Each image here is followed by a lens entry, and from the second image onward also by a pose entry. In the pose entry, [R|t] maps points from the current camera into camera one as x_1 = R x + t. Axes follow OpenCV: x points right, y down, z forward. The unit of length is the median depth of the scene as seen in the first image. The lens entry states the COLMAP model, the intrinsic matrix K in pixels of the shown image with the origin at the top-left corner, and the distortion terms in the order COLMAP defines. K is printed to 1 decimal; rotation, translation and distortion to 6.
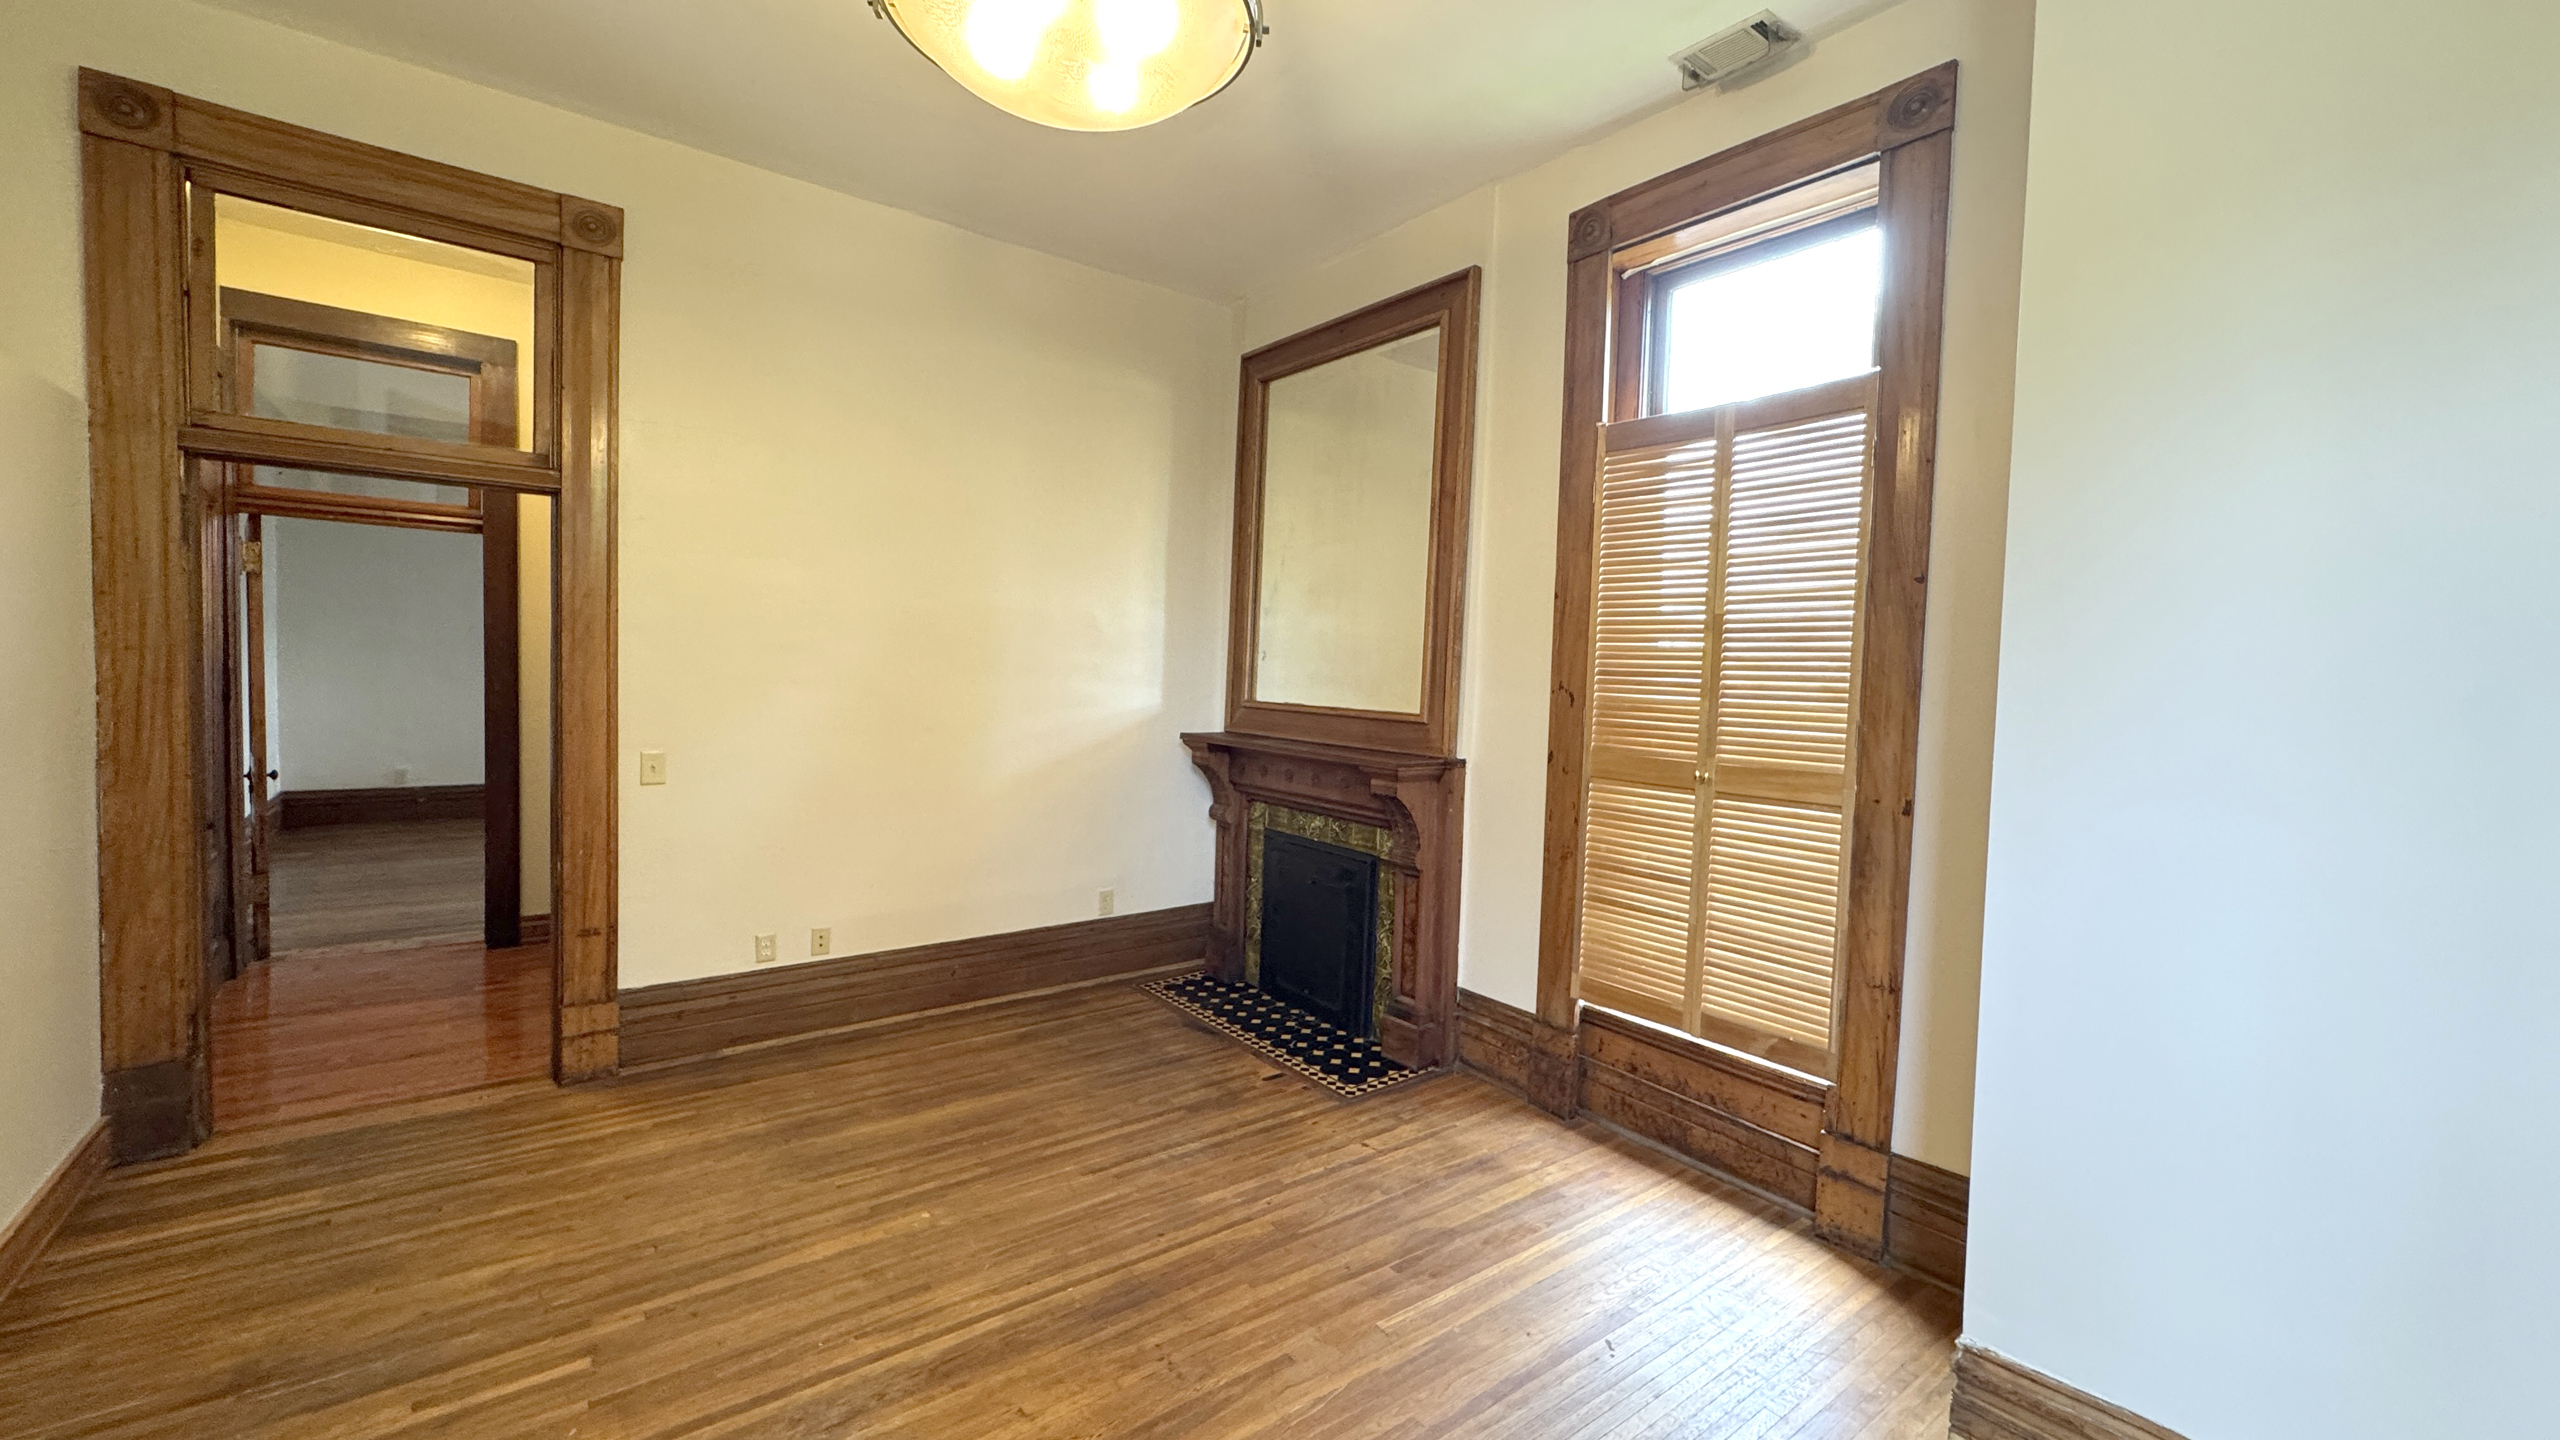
lens RADIAL K [[1020.7, 0, 1278.3], [0, 1020.7, 708.6], [0, 0, 1]] dist [-0.003401, 0.000792]
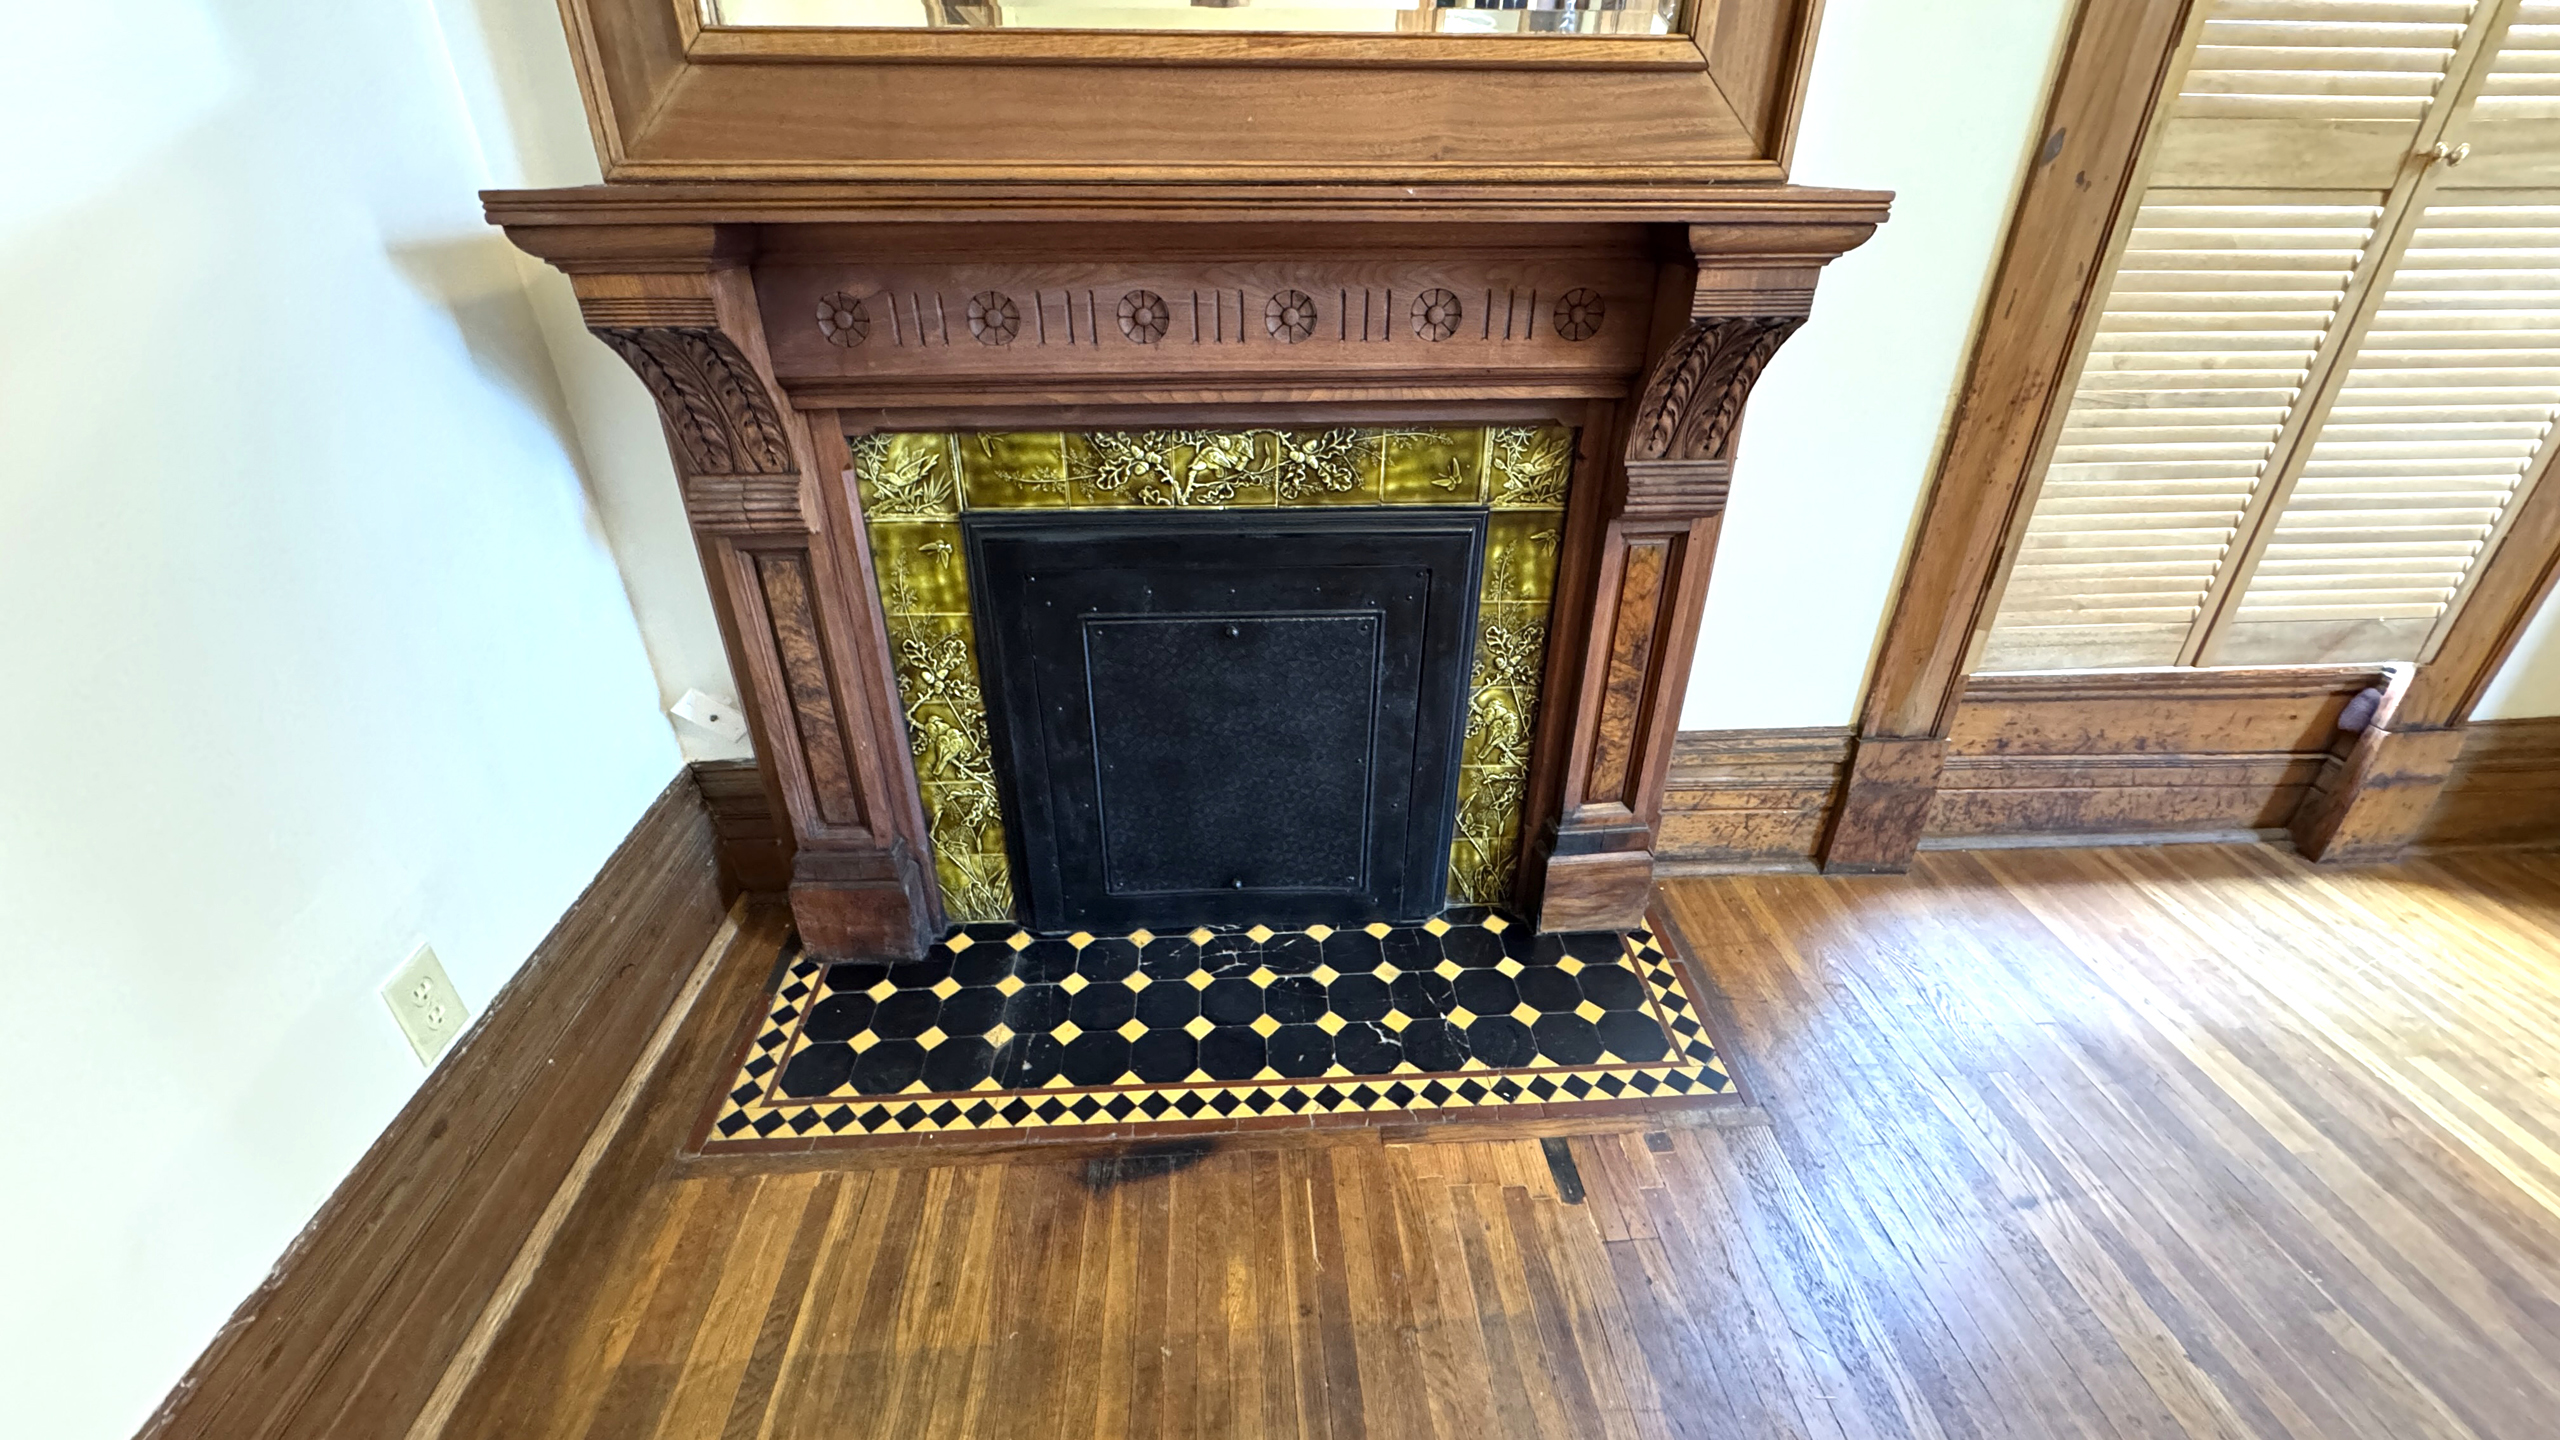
lens RADIAL K [[1020.7, 0, 1276.6], [0, 1020.7, 712.7], [0, 0, 1]] dist [-0.003401, 0.000792]
pose [[0.559575, -0.425476, 0.711228, -0.241934], [0.050920, 0.874192, 0.482902, 0.030029], [-0.827214, -0.234004, 0.510842, 0.887052]]
